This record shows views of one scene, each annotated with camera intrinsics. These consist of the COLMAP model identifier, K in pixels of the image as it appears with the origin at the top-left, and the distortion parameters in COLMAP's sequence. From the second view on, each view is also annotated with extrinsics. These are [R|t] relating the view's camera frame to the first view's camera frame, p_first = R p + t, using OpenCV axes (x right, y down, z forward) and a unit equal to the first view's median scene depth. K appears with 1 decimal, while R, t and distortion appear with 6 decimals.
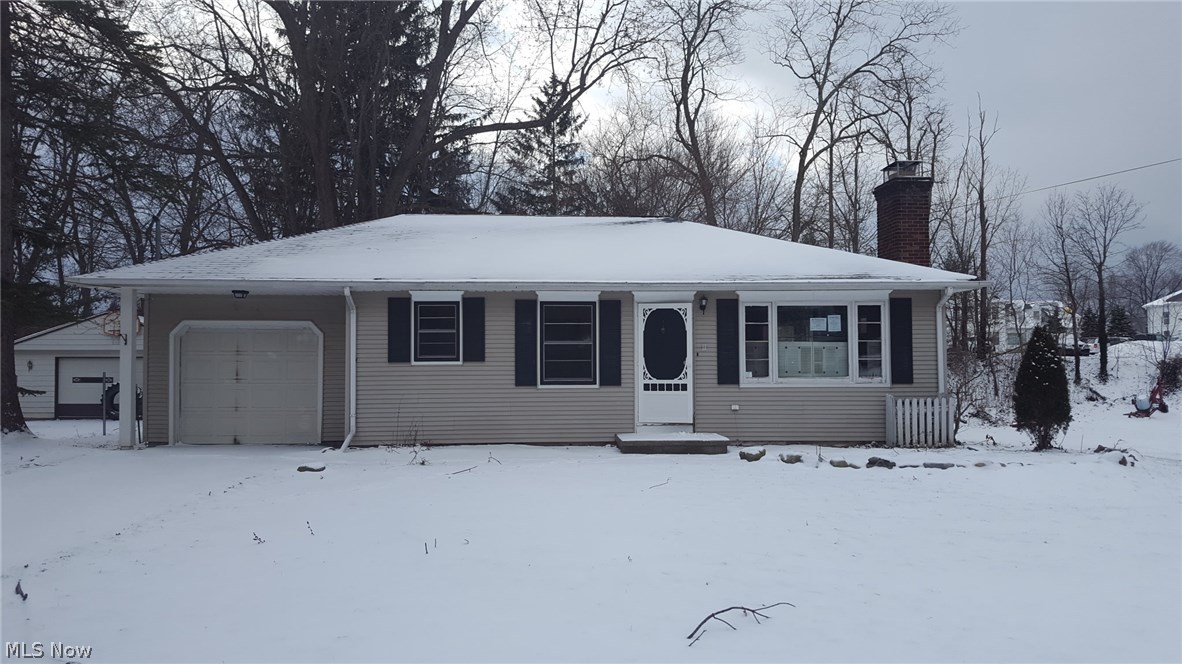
lens RADIAL K [[840.4, 0, 596.9], [0, 840.4, 325.3], [0, 0, 1]] dist [0.165080, -0.302381]
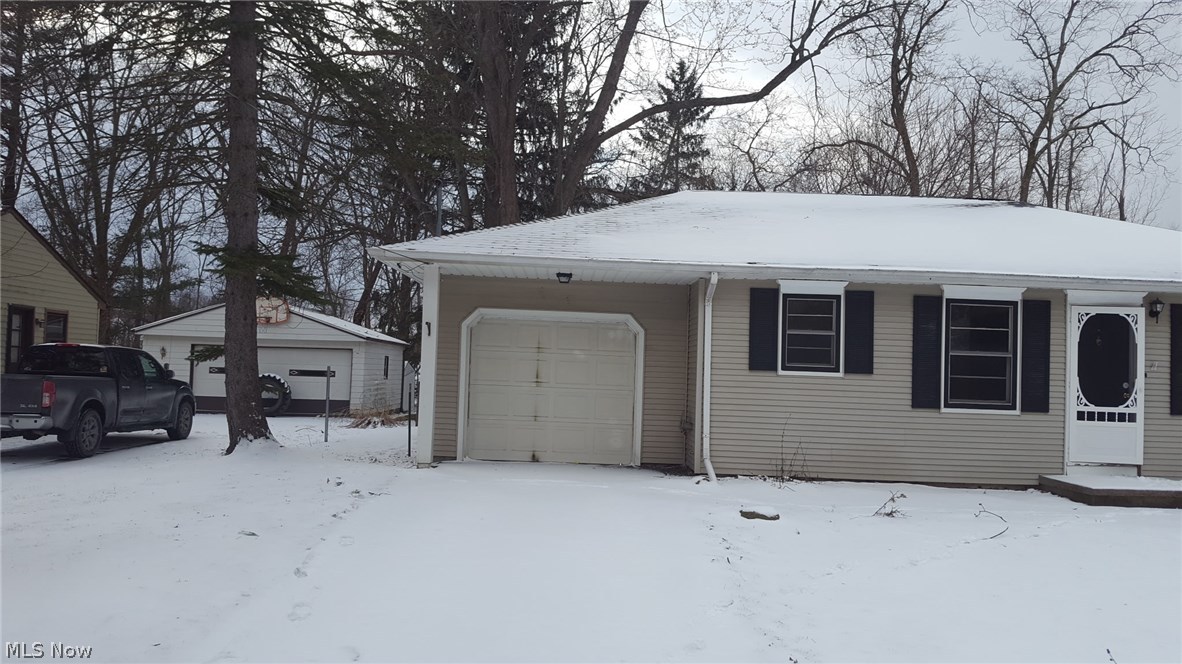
lens RADIAL K [[840.4, 0, 596.9], [0, 840.4, 325.3], [0, 0, 1]] dist [0.165080, -0.302381]
pose [[0.998850, 0.035435, -0.032285, -0.357469], [-0.035542, 0.999364, -0.002743, 0.009284], [0.032167, 0.003888, 0.999475, 0.208362]]
